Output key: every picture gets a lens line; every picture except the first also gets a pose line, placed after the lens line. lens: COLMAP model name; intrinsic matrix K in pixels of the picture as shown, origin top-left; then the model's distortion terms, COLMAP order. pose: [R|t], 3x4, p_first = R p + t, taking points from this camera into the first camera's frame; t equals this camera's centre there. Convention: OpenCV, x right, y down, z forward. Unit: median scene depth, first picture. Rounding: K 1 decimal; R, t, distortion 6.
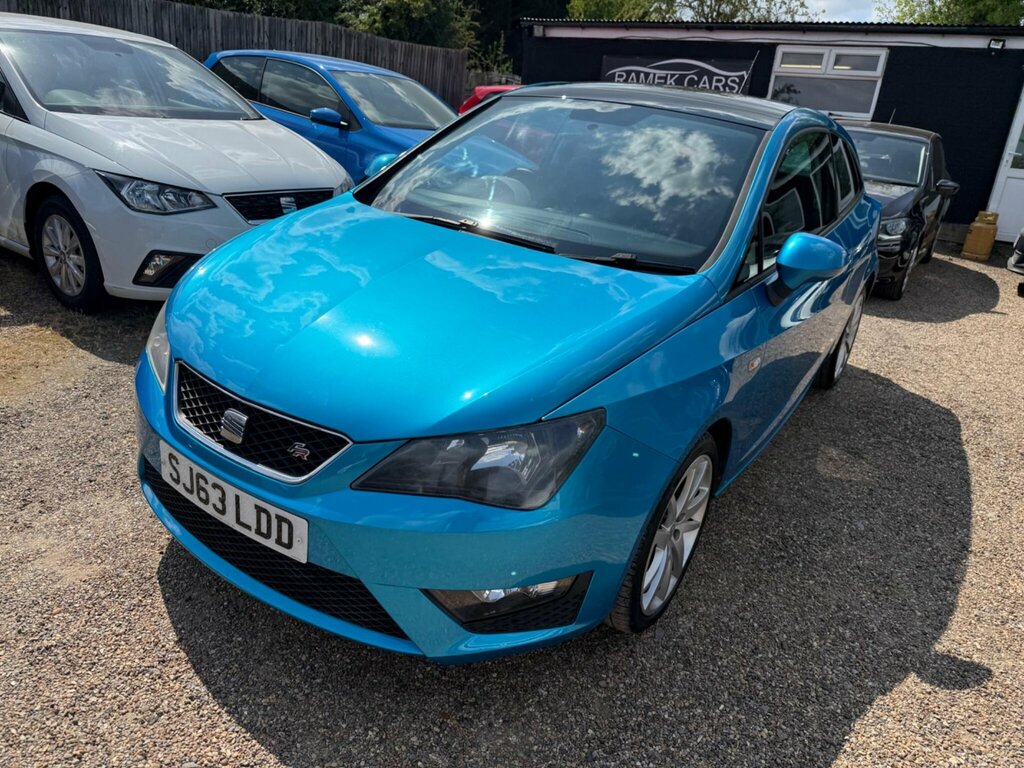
lens RADIAL K [[735.5, 0, 499.7], [0, 735.5, 383.7], [0, 0, 1]] dist [0.000255, -0.006953]
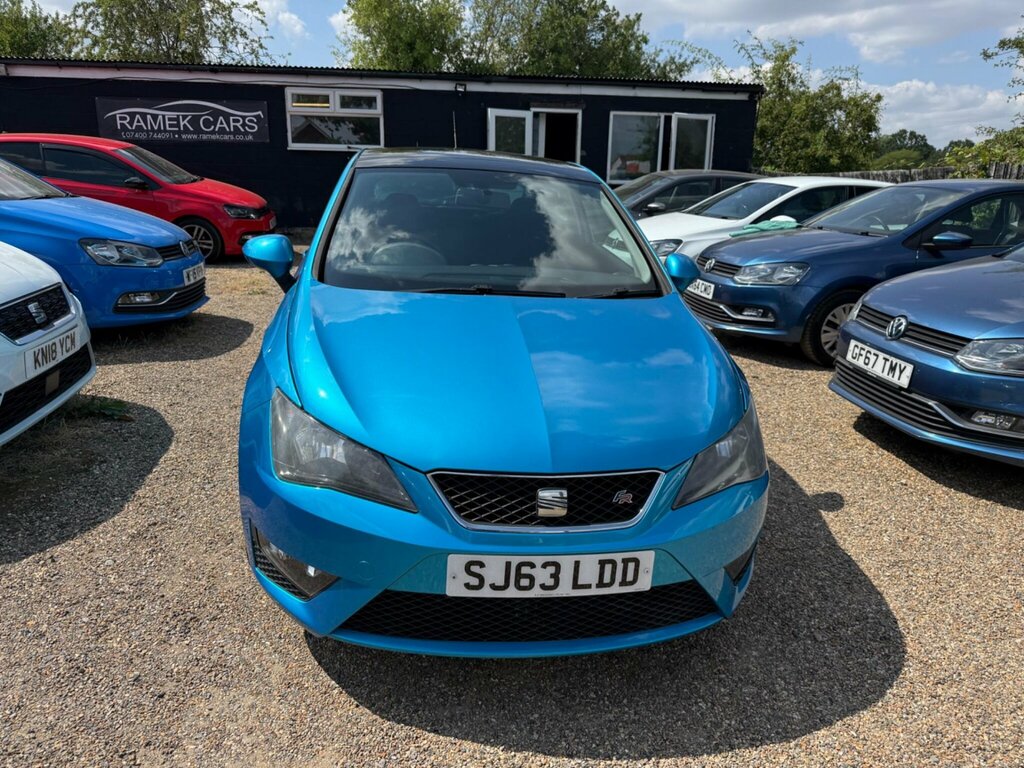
lens RADIAL K [[735.5, 0, 511.0], [0, 735.5, 358.0], [0, 0, 1]] dist [0.005763, -0.012798]
pose [[0.727983, -0.237407, 0.643179, -0.548880], [0.277406, 0.959906, 0.040333, -0.107992], [-0.626966, 0.149059, 0.764653, 0.098292]]
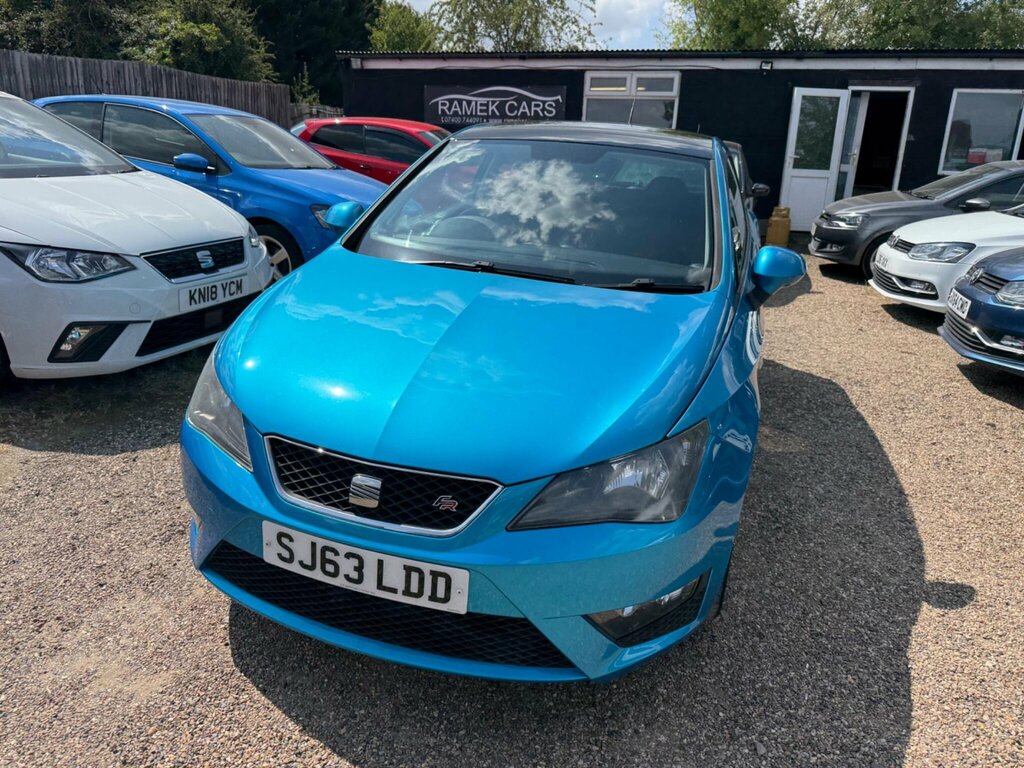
lens RADIAL K [[735.0, 0, 508.5], [0, 735.0, 365.5], [0, 0, 1]] dist [0.003465, -0.008574]
pose [[0.959035, -0.128178, 0.252633, -0.212217], [0.140661, 0.989543, -0.031911, -0.027179], [-0.245901, 0.066139, 0.967036, -0.007731]]
